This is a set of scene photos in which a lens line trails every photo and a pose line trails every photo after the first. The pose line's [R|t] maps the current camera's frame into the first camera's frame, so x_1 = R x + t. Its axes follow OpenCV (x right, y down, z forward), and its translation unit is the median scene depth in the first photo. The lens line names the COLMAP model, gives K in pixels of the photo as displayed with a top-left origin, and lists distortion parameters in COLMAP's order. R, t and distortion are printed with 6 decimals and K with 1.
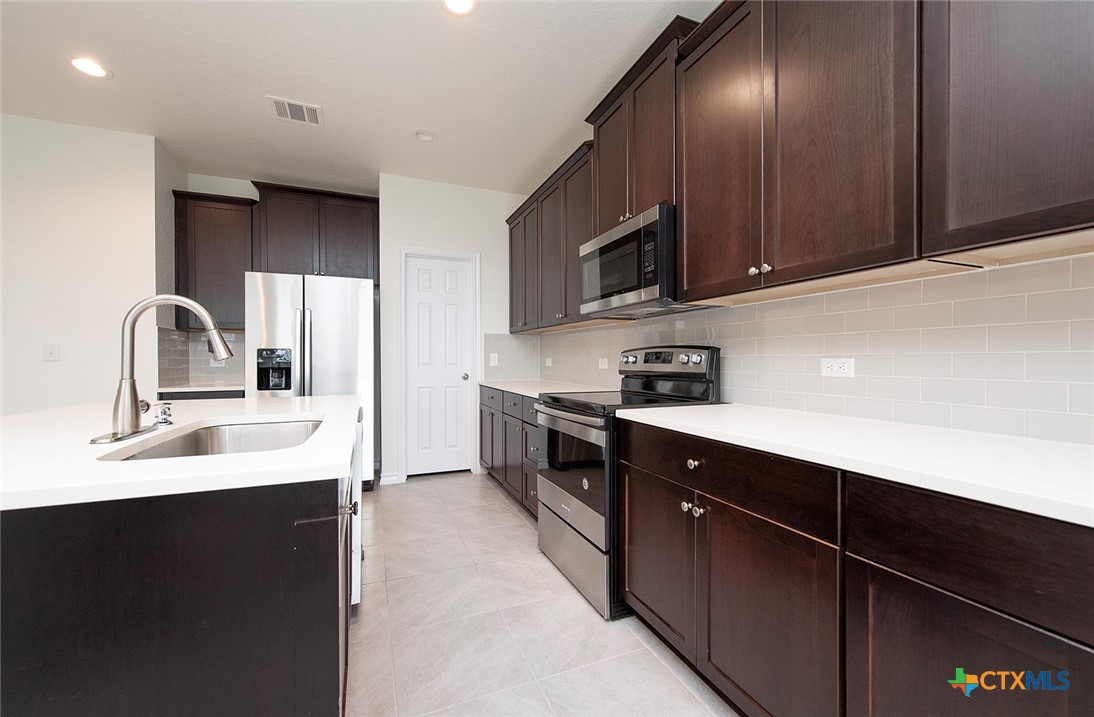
lens RADIAL K [[430.2, 0, 547.0], [0, 430.2, 358.5], [0, 0, 1]] dist [0.000153, -0.000065]
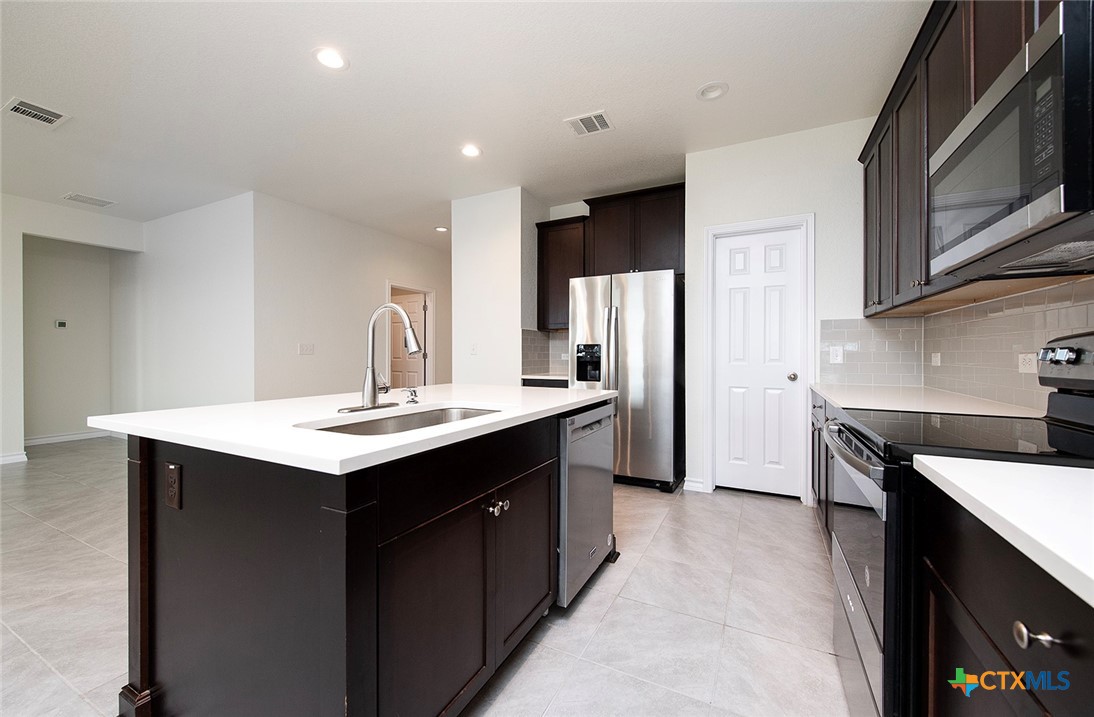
lens RADIAL K [[433.5, 0, 541.9], [0, 433.5, 351.6], [0, 0, 1]] dist [0.000401, 0.000015]
pose [[0.643878, -0.001249, -0.765127, 0.150933], [-0.002071, 0.999992, -0.003375, 0.000295], [0.765125, 0.003758, 0.643870, 0.185453]]
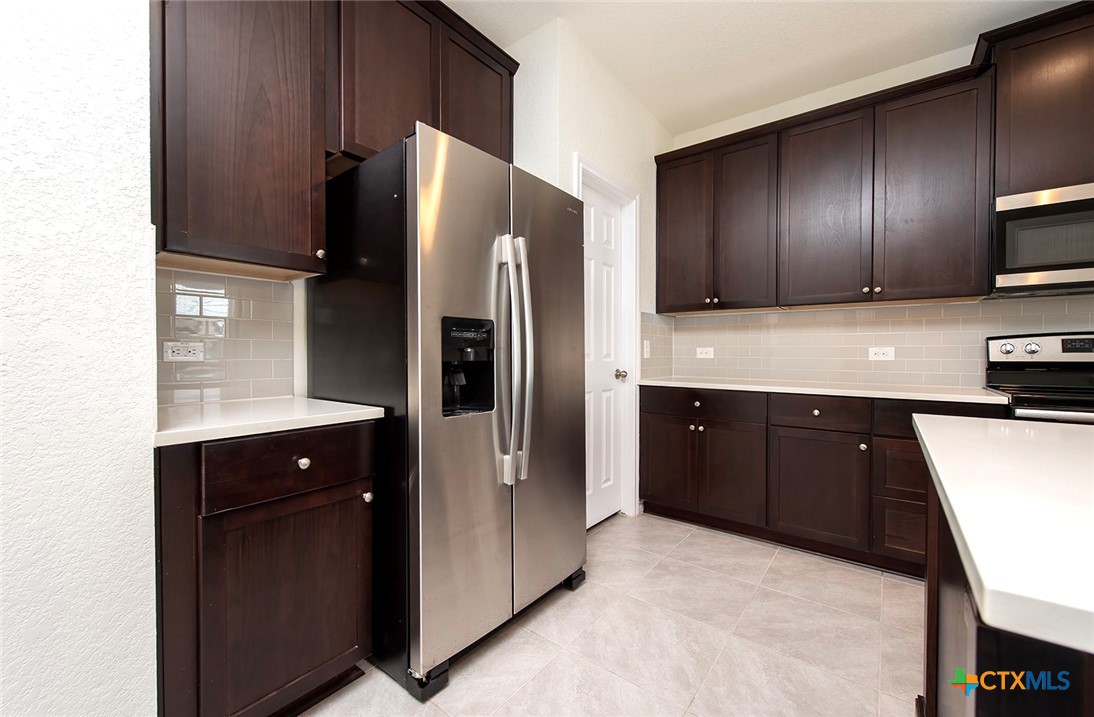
lens RADIAL K [[439.9, 0, 547.0], [0, 439.9, 358.5], [0, 0, 1]] dist [-0.000229, -0.000051]
pose [[0.869475, -0.002816, 0.493969, -0.793560], [-0.003090, 0.999933, 0.011139, 0.012122], [-0.493967, -0.011211, 0.869408, 0.581400]]
